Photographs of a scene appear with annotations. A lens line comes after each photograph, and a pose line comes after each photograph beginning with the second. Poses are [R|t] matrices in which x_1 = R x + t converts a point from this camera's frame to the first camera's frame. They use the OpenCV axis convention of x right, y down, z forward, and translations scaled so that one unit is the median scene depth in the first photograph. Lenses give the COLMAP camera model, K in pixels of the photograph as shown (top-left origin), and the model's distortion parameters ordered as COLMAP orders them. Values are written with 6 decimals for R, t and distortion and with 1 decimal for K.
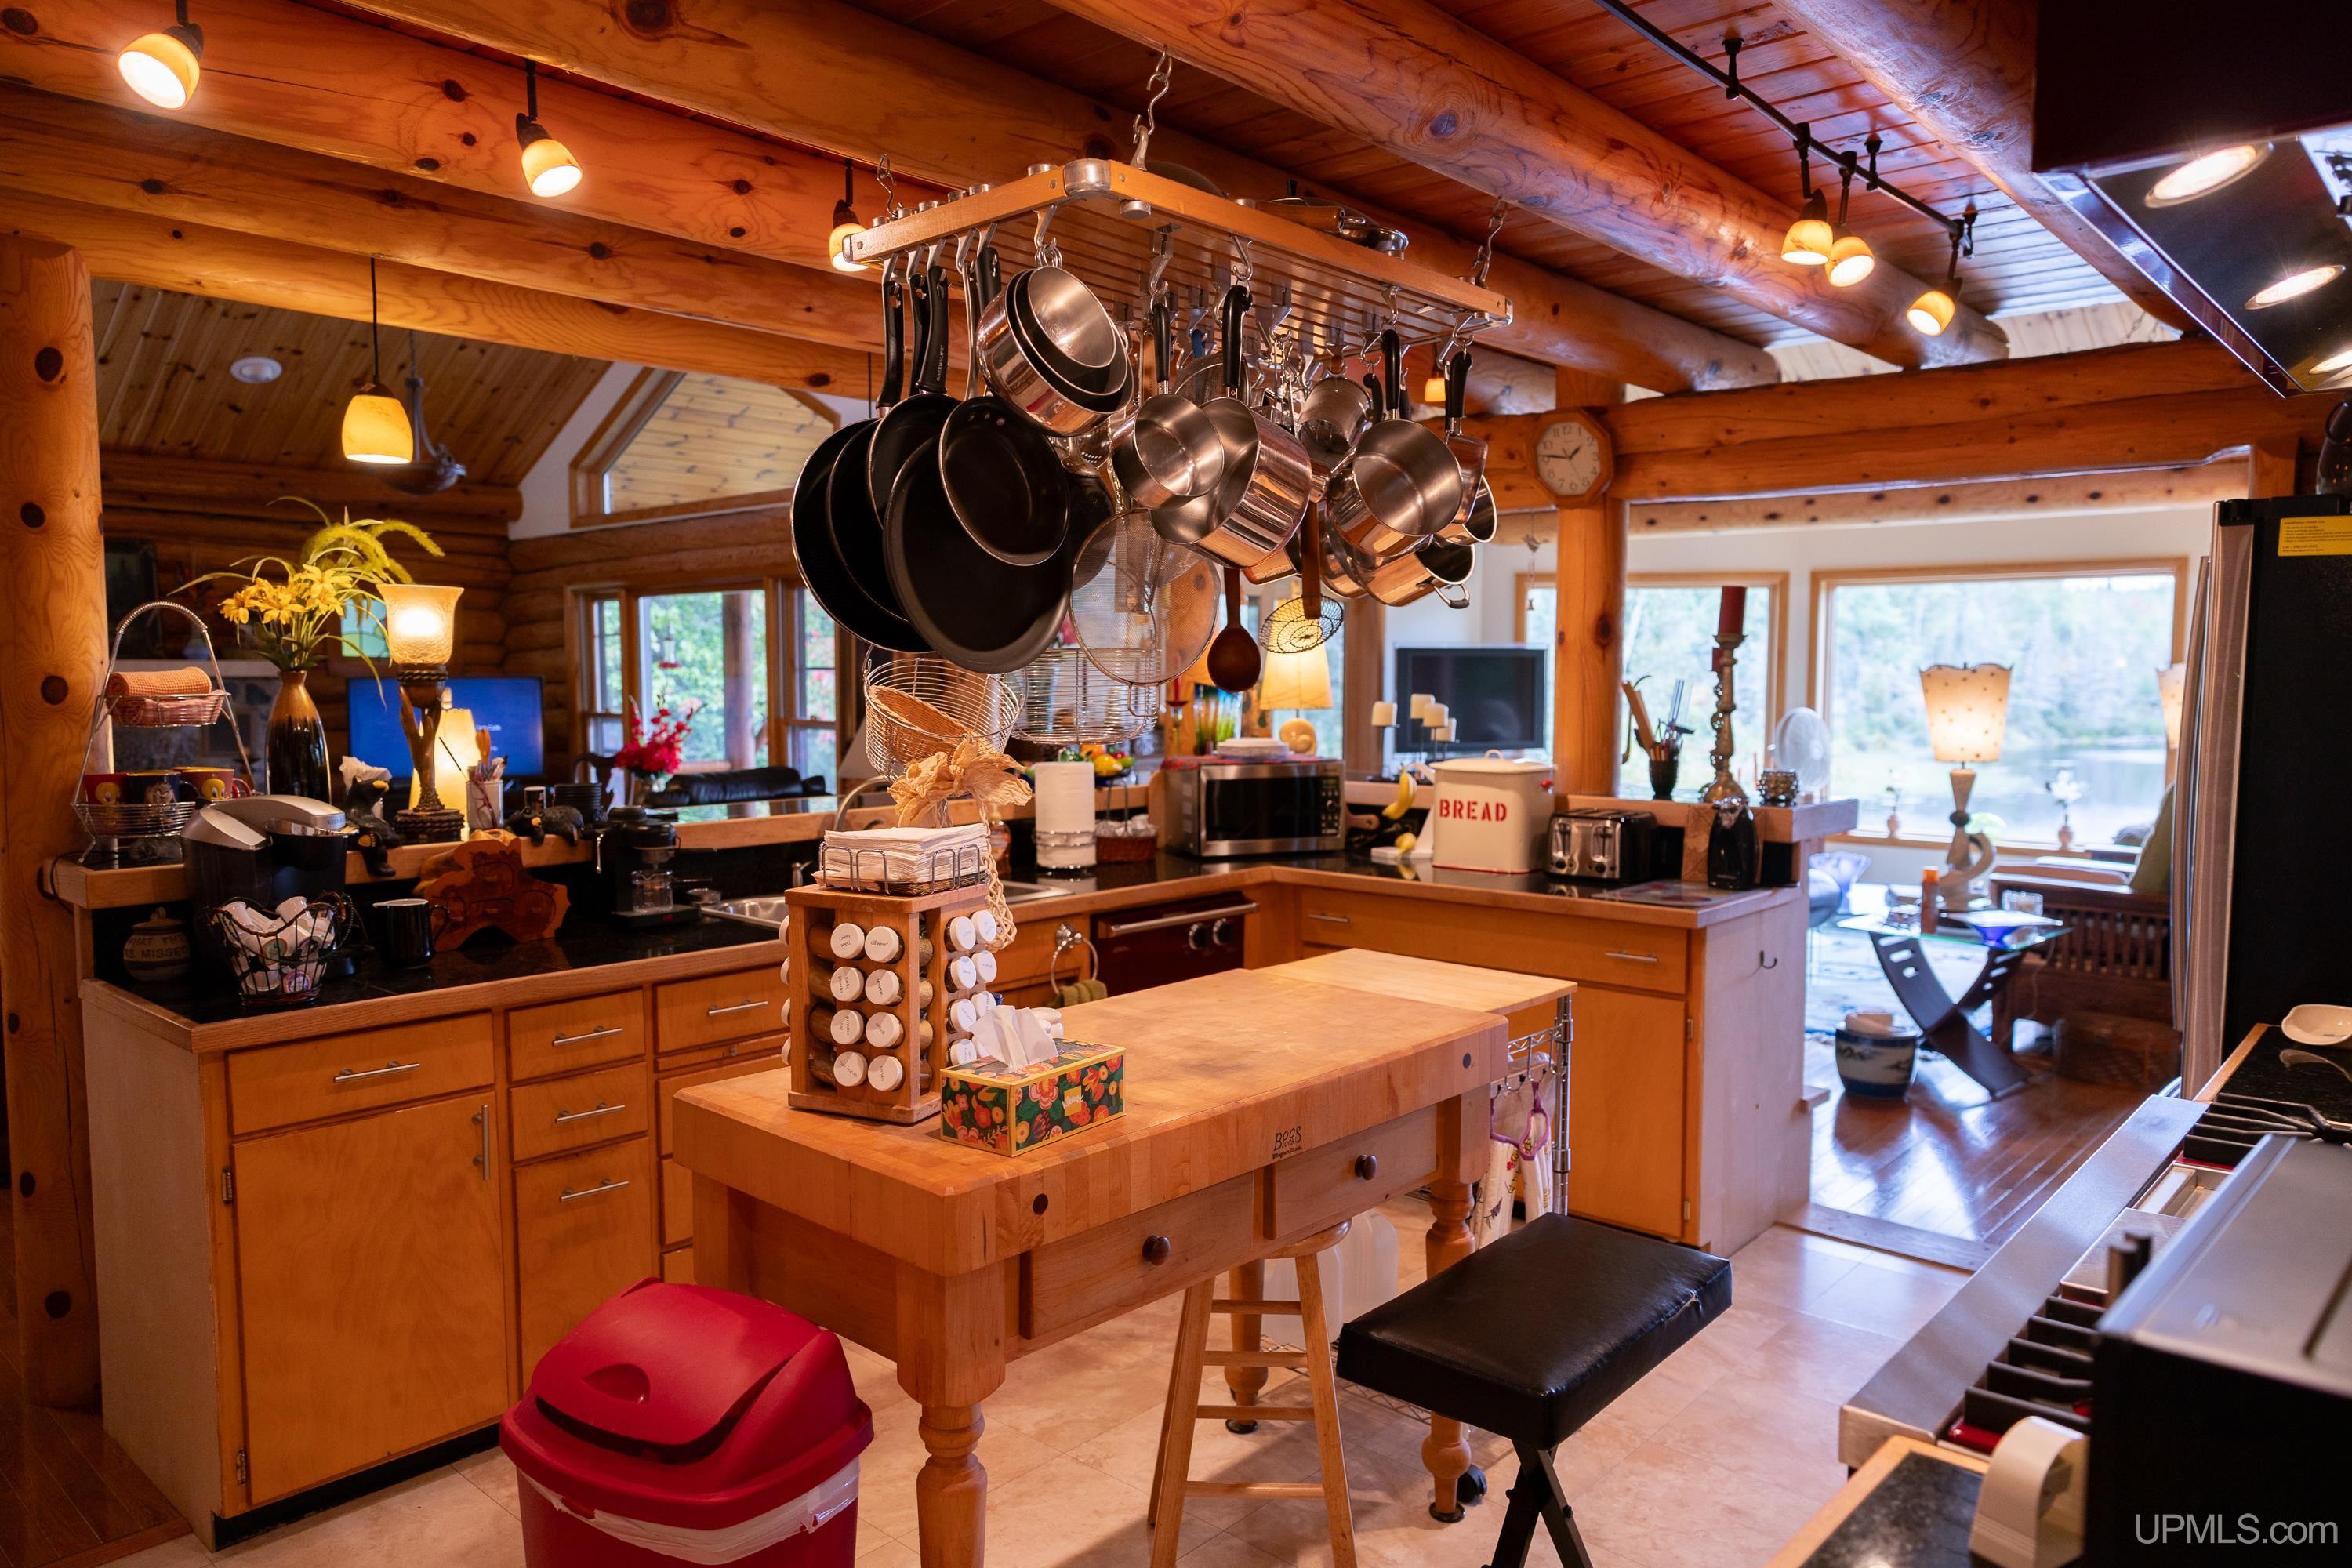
lens RADIAL K [[1557.7, 0, 1184.9], [0, 1557.7, 791.0], [0, 0, 1]] dist [-0.002264, -0.001194]
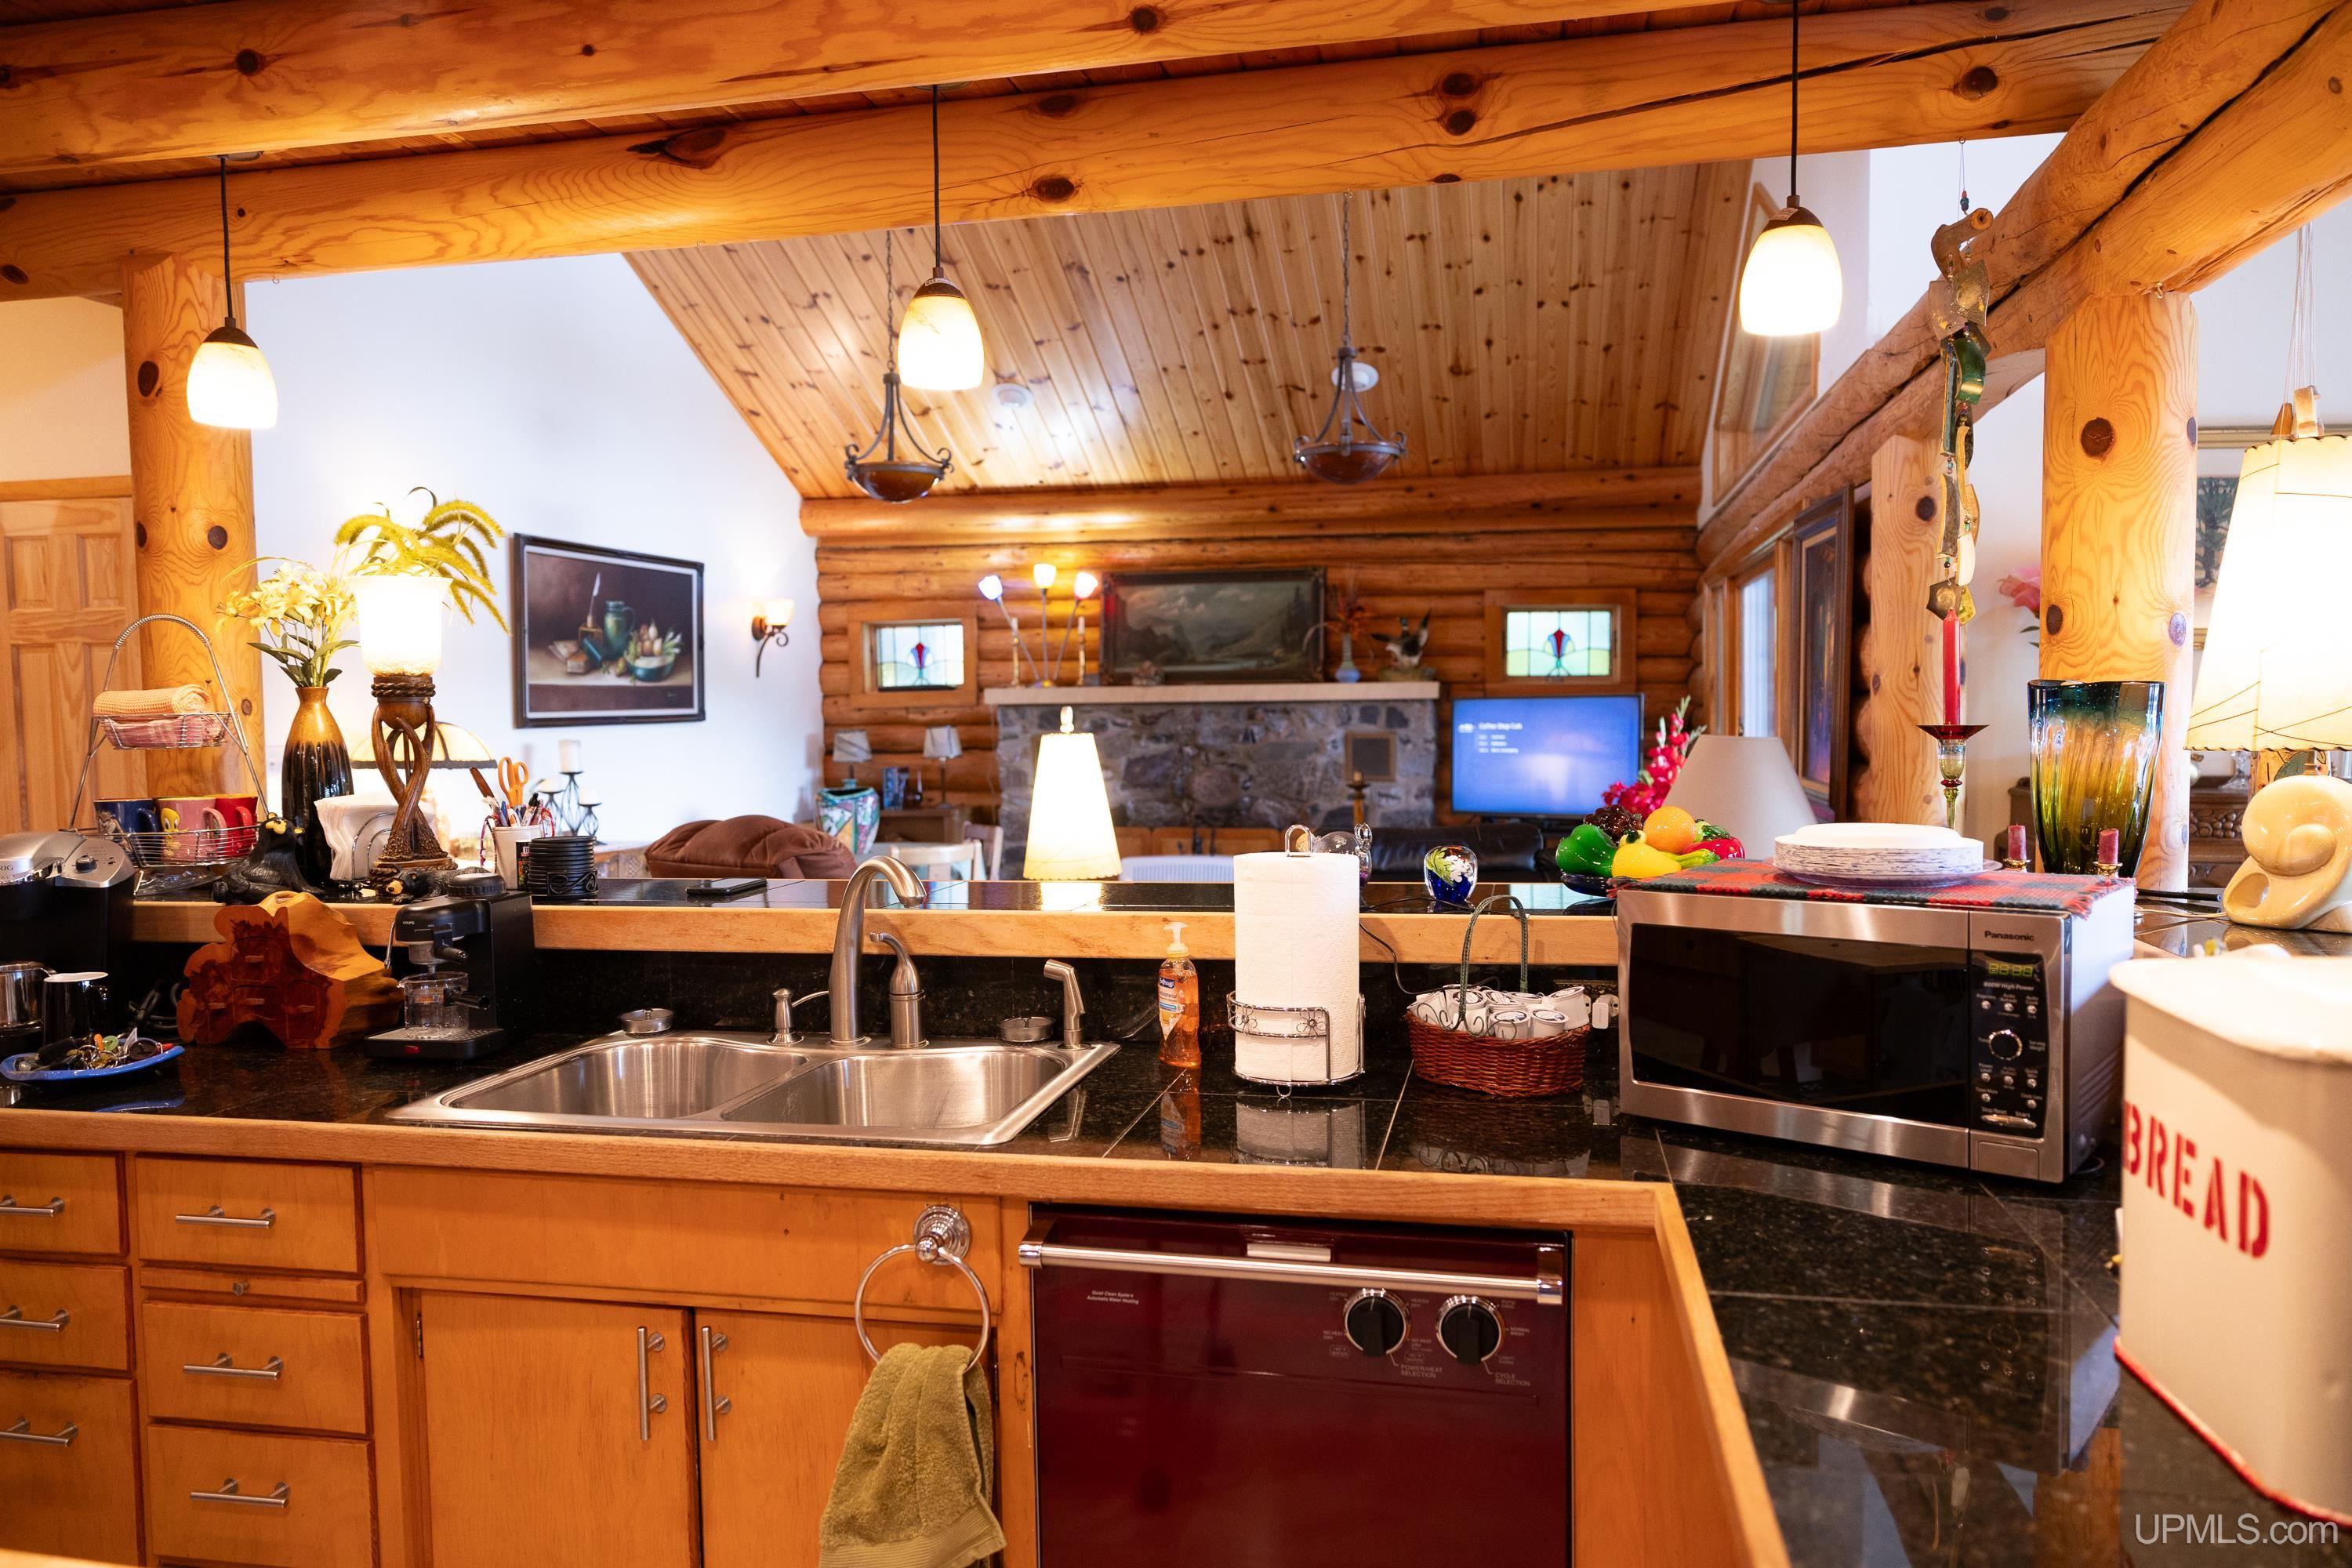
lens RADIAL K [[1557.7, 0, 1184.9], [0, 1557.7, 791.0], [0, 0, 1]] dist [-0.002264, -0.001194]
pose [[0.499723, 0.038029, -0.865350, 0.188979], [-0.052040, 0.998549, 0.013830, -0.025707], [0.864620, 0.038122, 0.500977, 0.448246]]
